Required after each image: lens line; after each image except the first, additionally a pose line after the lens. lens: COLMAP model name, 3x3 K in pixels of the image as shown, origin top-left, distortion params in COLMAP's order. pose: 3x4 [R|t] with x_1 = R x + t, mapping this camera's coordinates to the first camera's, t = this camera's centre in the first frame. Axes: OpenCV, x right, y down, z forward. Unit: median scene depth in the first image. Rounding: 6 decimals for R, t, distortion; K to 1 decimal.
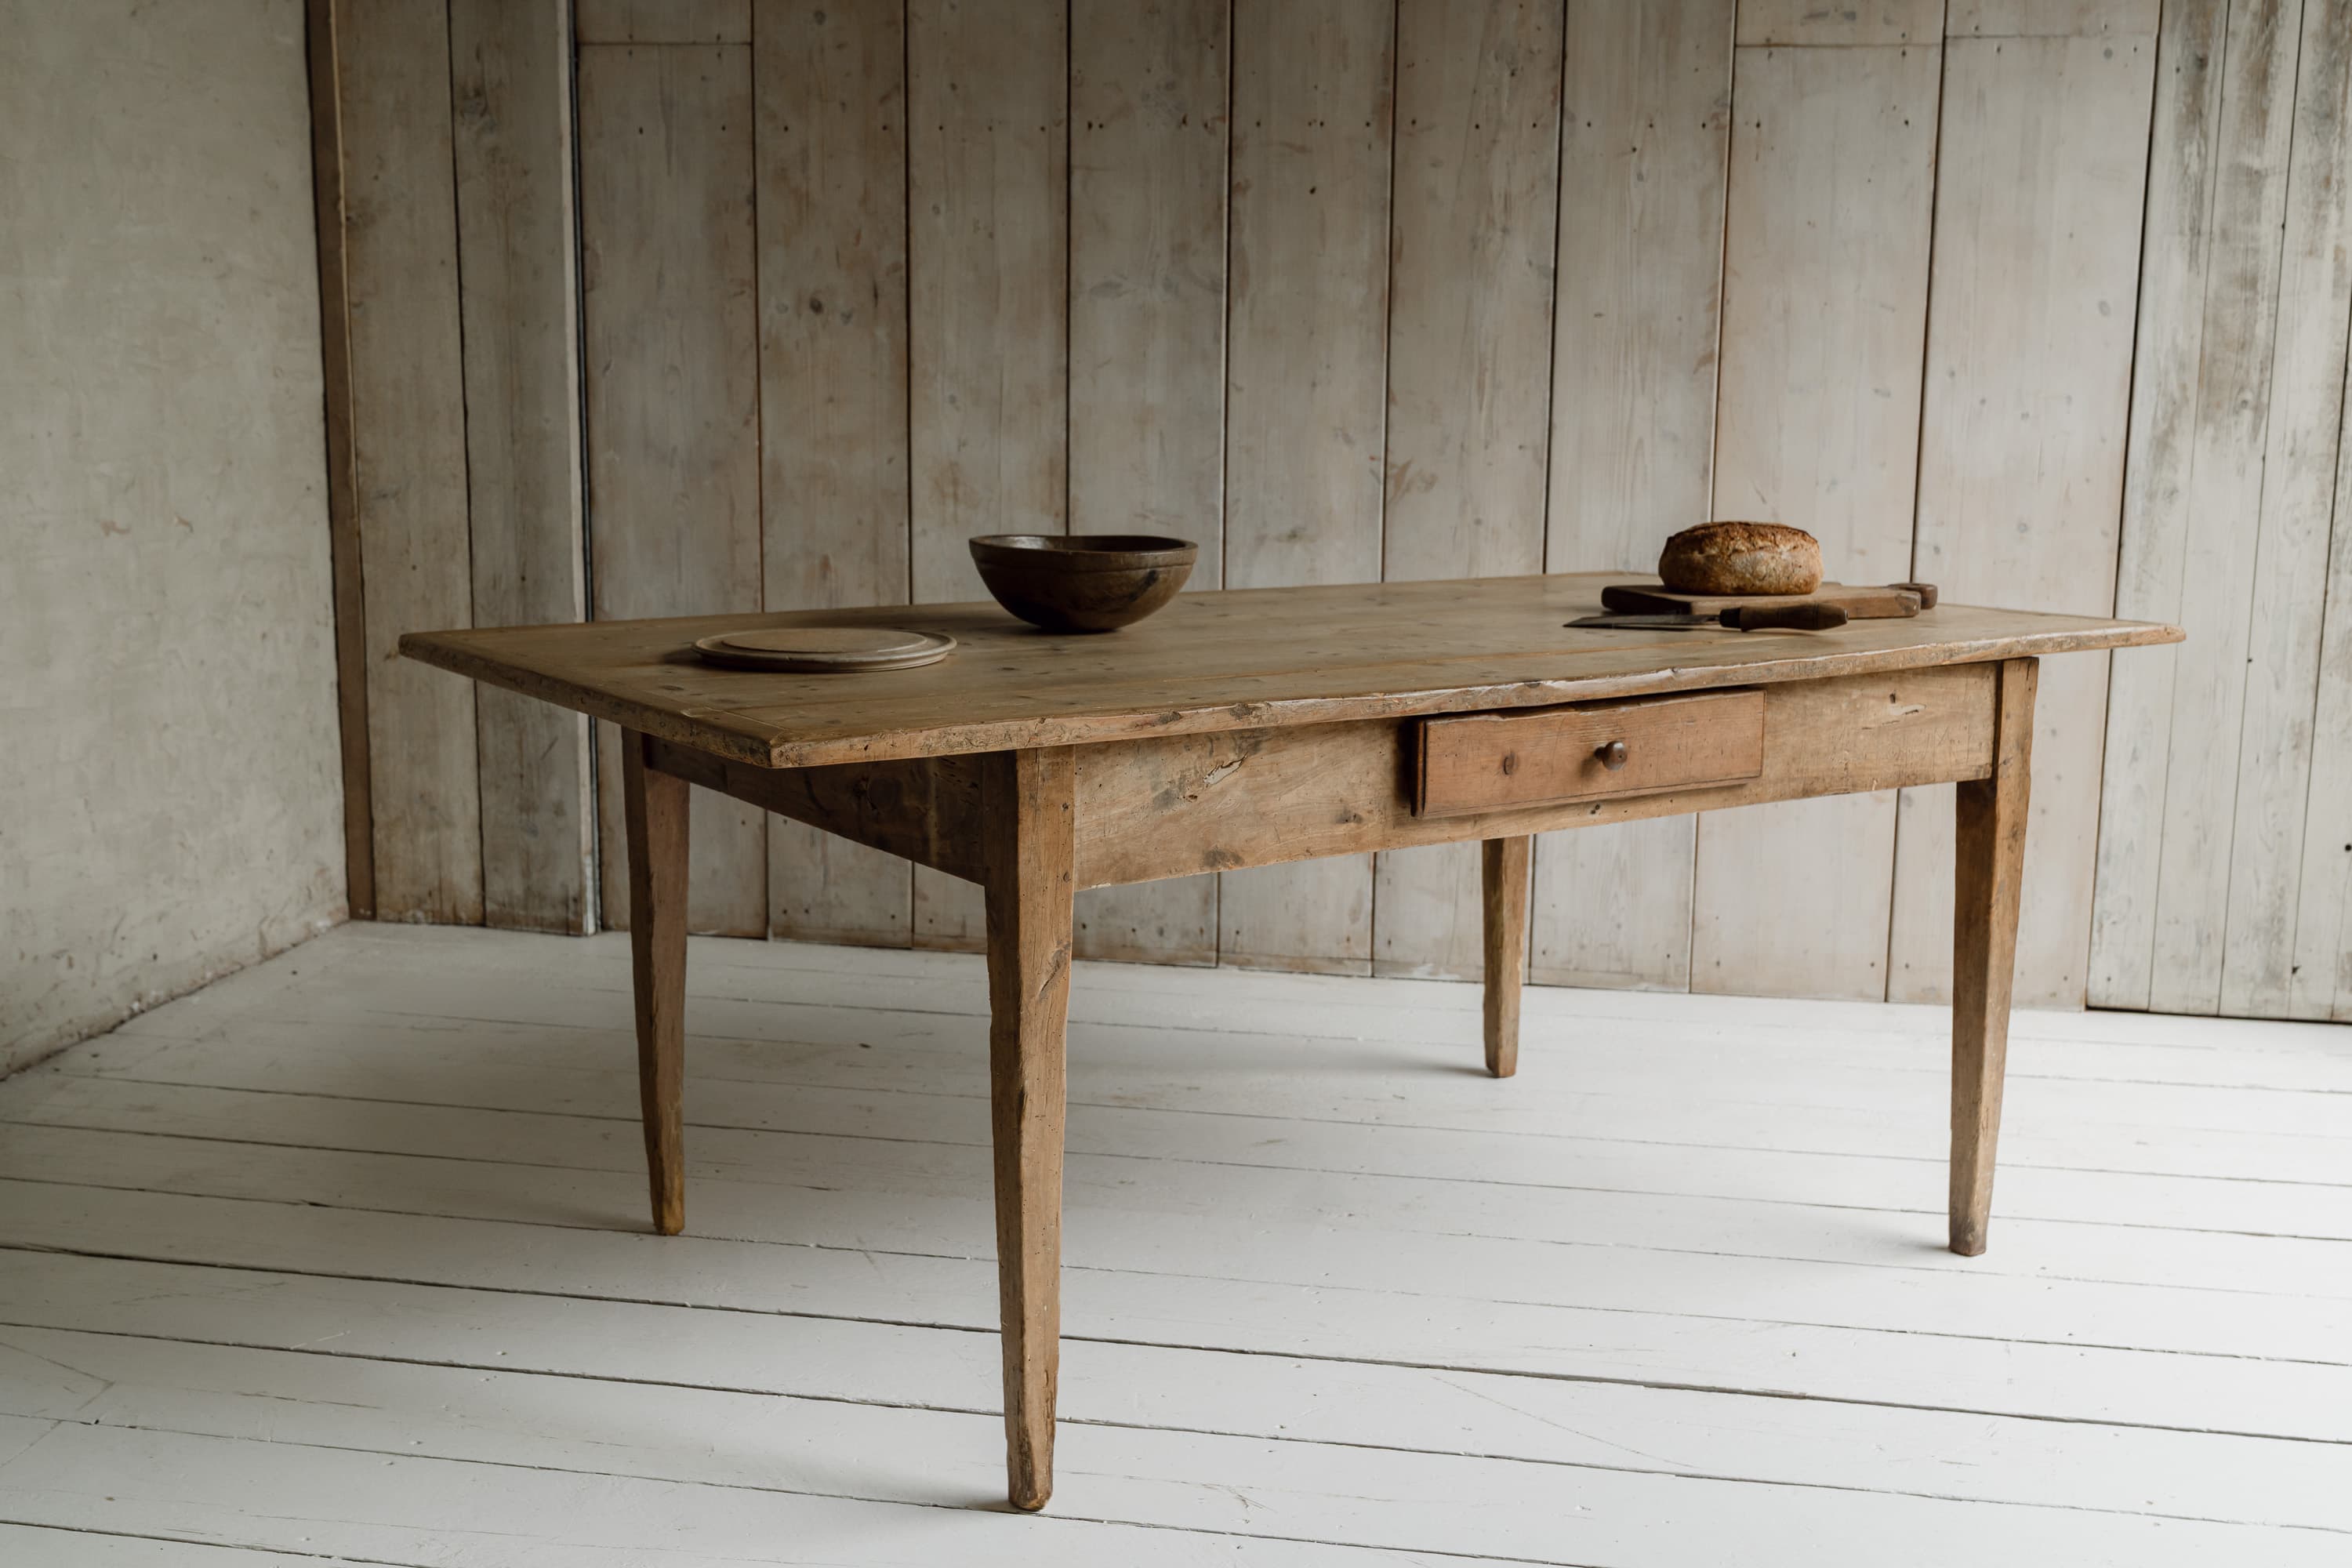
lens RADIAL K [[2493.7, 0, 1171.9], [0, 2493.7, 794.0], [0, 0, 1]] dist [0.000835, 0.000000]
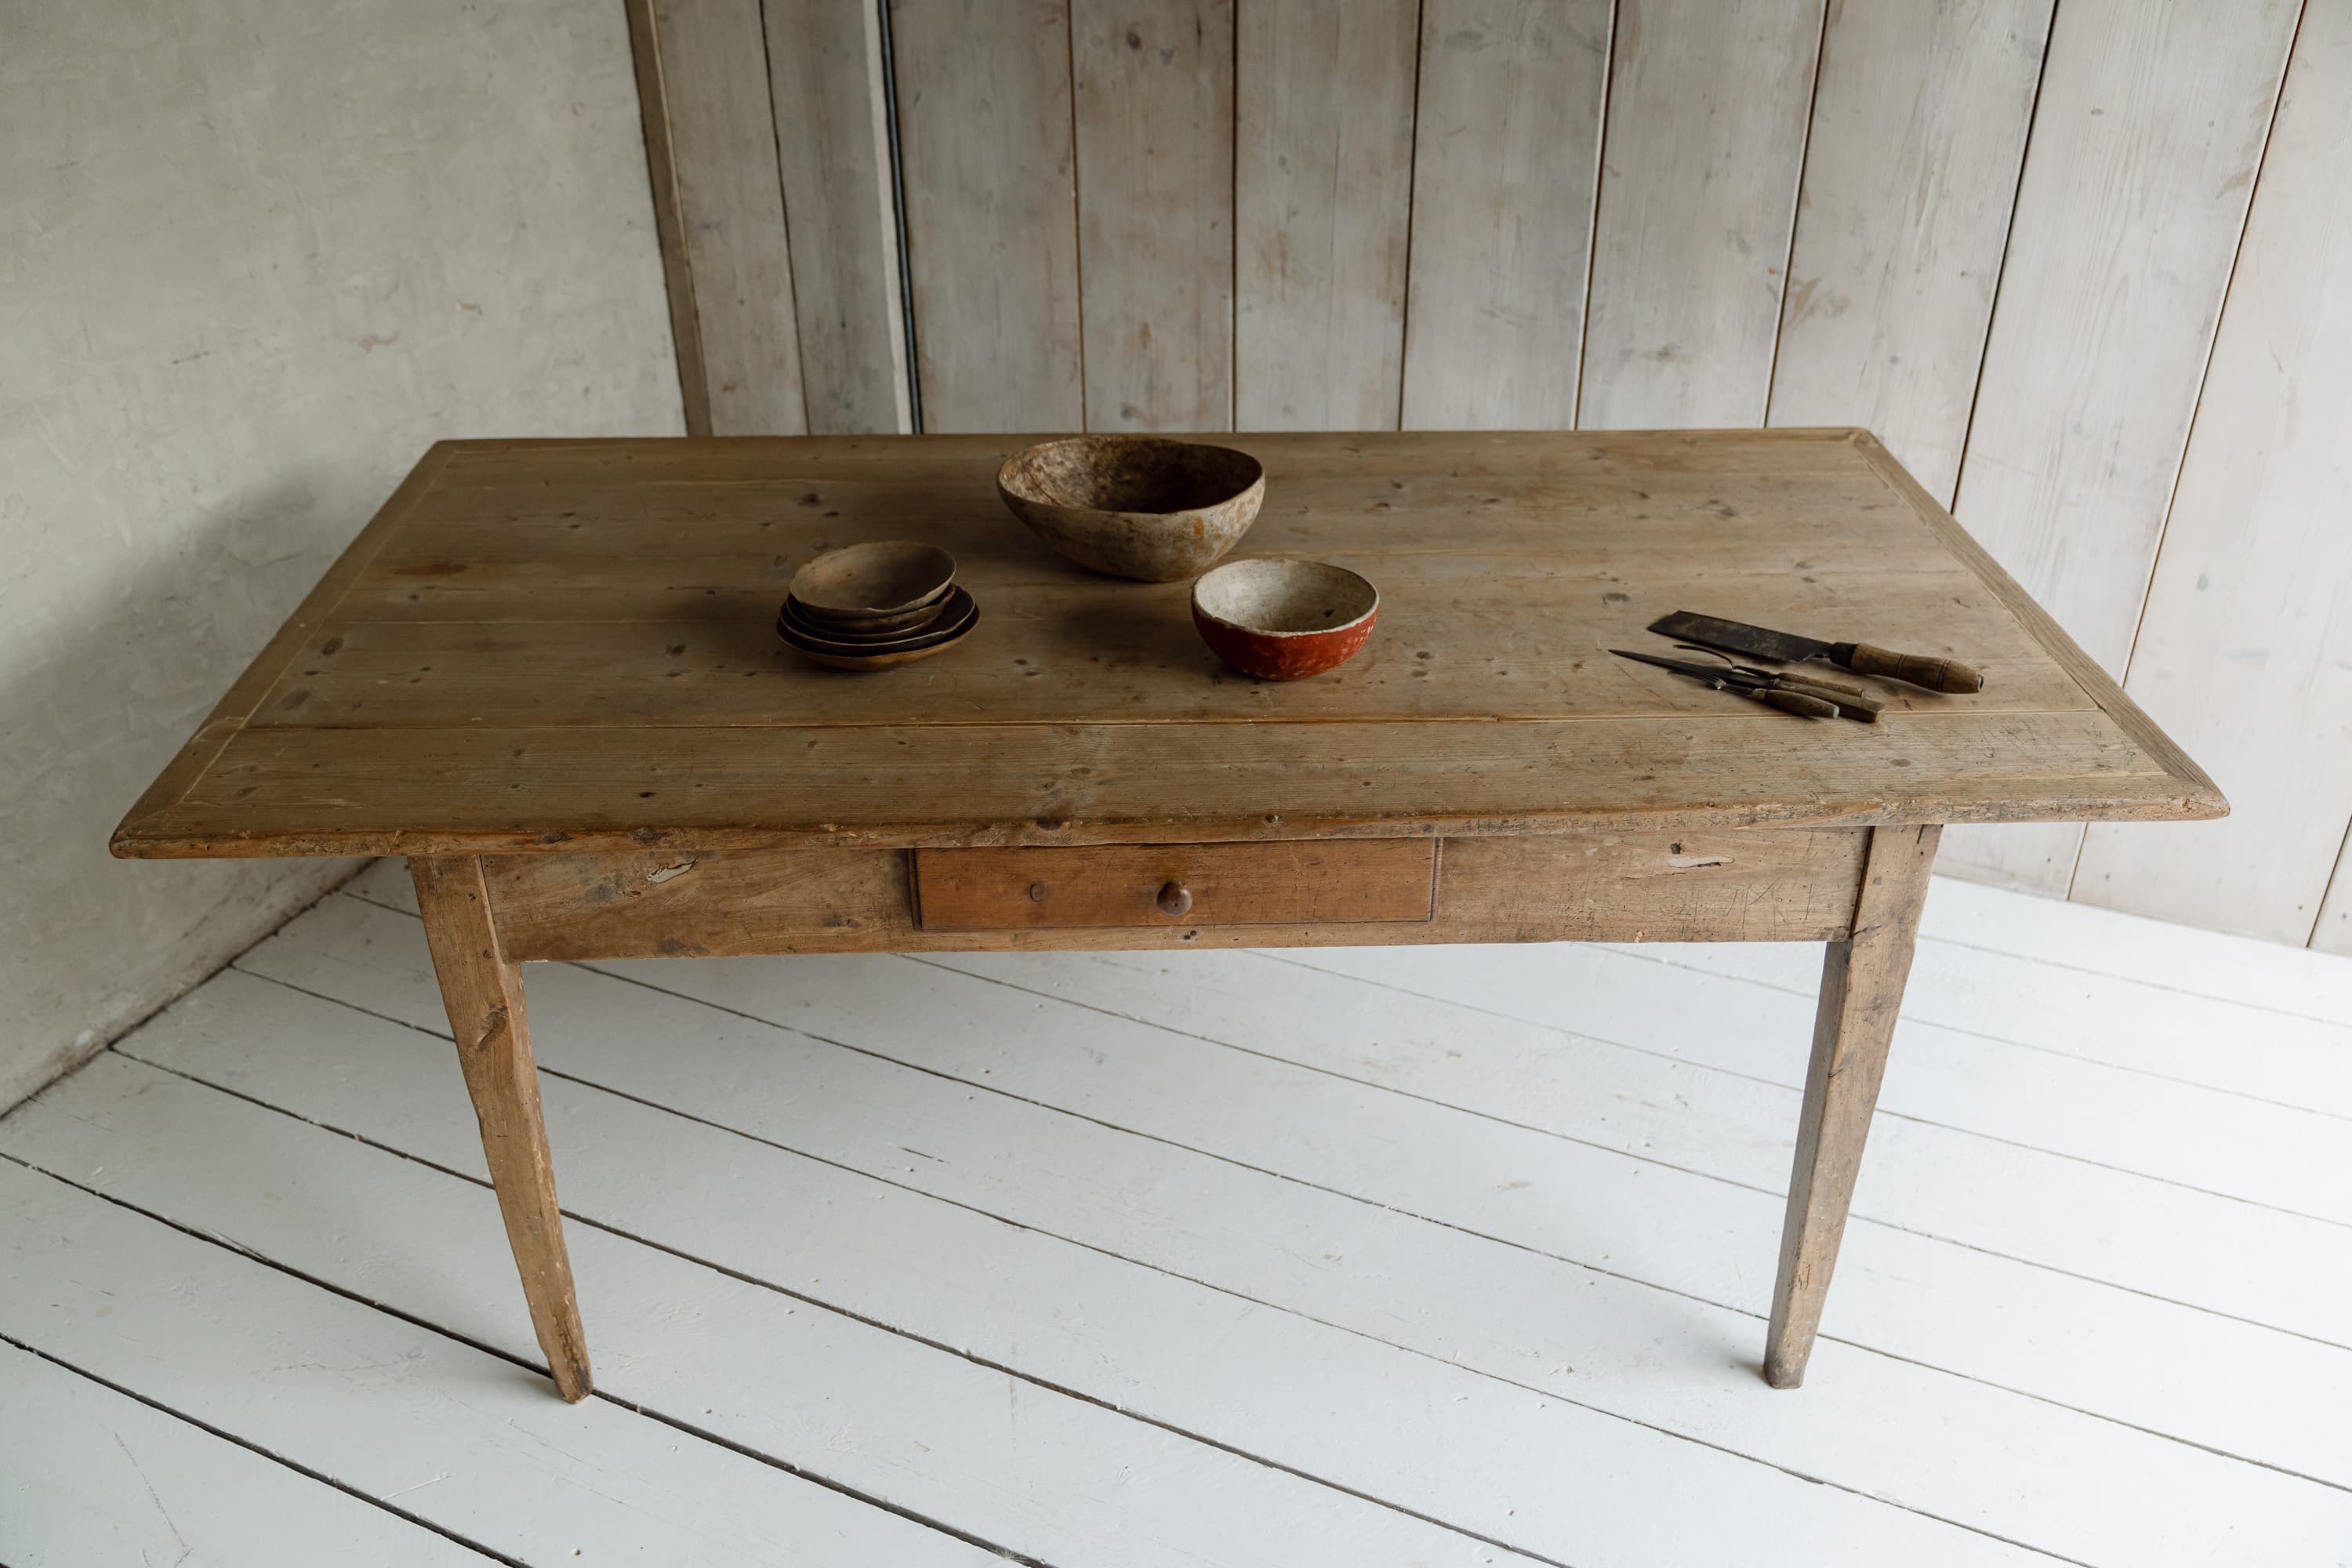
lens RADIAL K [[1942.0, 0, 1174.5], [0, 1942.0, 781.9], [0, 0, 1]] dist [-0.020378, 0.027025]
pose [[0.968455, 0.107298, -0.224906, 0.050912], [-0.023010, 0.937198, 0.348037, -0.192330], [0.248125, -0.331883, 0.910103, 0.311083]]
